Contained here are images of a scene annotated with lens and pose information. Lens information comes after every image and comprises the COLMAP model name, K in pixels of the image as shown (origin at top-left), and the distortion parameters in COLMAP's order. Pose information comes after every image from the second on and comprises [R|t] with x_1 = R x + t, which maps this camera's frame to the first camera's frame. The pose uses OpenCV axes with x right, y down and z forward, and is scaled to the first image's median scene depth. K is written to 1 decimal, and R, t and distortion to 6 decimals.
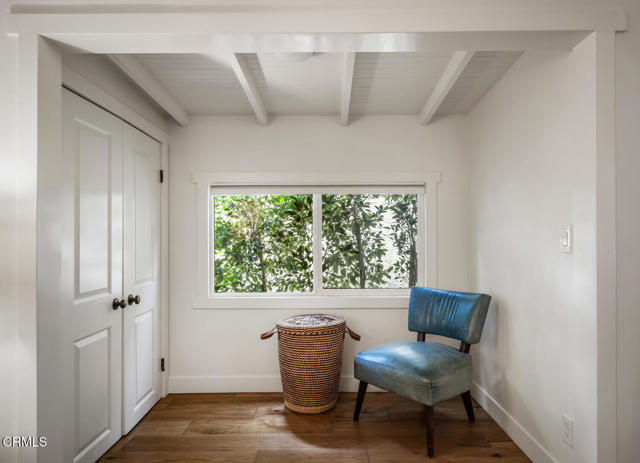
lens RADIAL K [[411.6, 0, 320.0], [0, 411.6, 231.5], [0, 0, 1]] dist [0.001575, 0.000168]
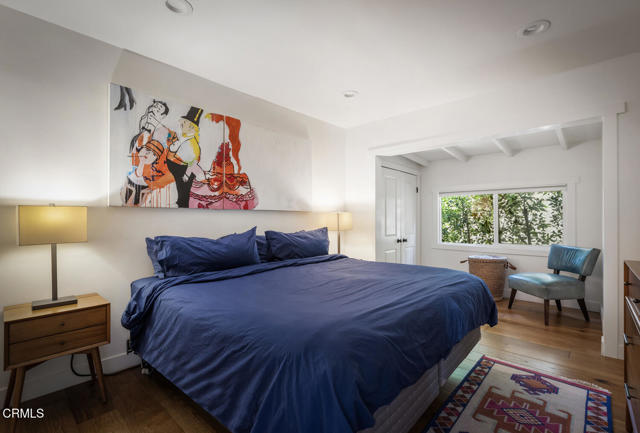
lens RADIAL K [[304.9, 0, 320.0], [0, 304.9, 216.5], [0, 0, 1]] dist [-0.002255, -0.000344]
pose [[0.734194, 0.000459, -0.678940, 0.382013], [0.001398, 0.999997, 0.002188, 0.011148], [0.678938, -0.002556, 0.734191, -0.642121]]
